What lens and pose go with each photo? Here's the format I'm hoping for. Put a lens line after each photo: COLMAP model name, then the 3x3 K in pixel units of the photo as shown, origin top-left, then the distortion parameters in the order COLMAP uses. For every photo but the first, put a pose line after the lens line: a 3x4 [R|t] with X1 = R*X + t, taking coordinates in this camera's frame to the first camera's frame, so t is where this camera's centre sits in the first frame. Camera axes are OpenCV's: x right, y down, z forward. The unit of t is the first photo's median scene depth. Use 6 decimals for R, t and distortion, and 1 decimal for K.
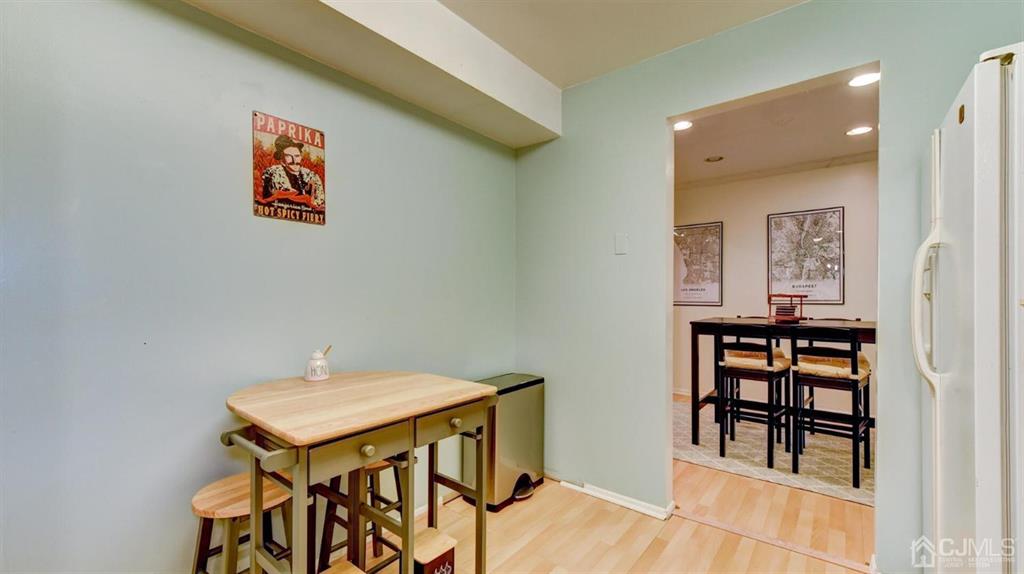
lens RADIAL K [[418.7, 0, 517.8], [0, 418.7, 299.9], [0, 0, 1]] dist [0.006854, 0.000390]
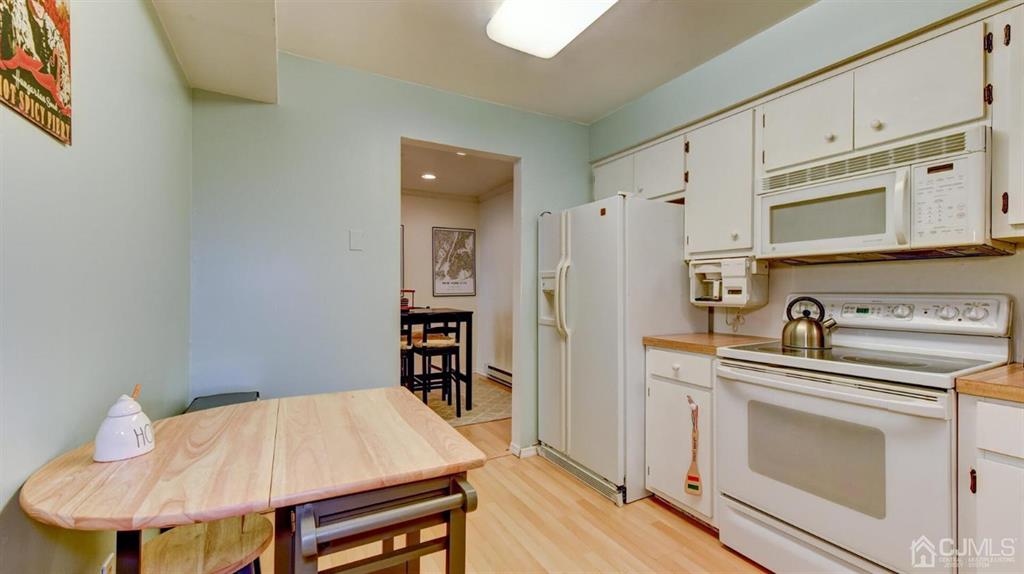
lens RADIAL K [[418.7, 0, 514.5], [0, 418.7, 289.2], [0, 0, 1]] dist [0.006854, 0.000390]
pose [[0.384095, 0.002764, 0.923289, -0.742390], [0.009814, 0.999927, -0.007076, -0.004893], [-0.923241, 0.011780, 0.384040, 0.348902]]
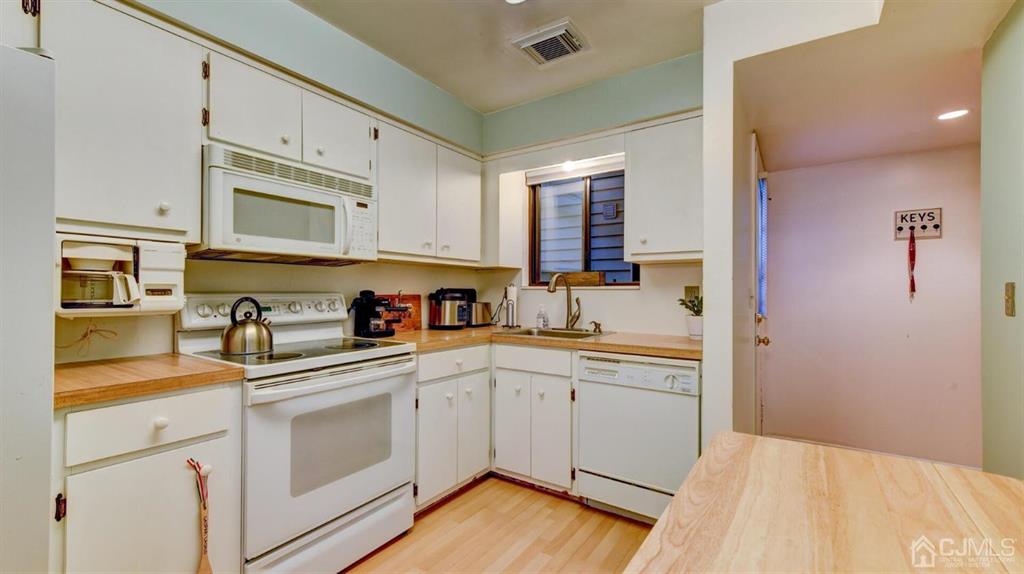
lens RADIAL K [[418.7, 0, 519.1], [0, 418.7, 288.7], [0, 0, 1]] dist [0.006854, 0.000390]
pose [[-0.997023, -0.004181, -0.076992, 0.030131], [-0.004784, 0.999959, 0.007641, -0.016279], [0.076957, 0.007987, -0.997002, 1.143495]]
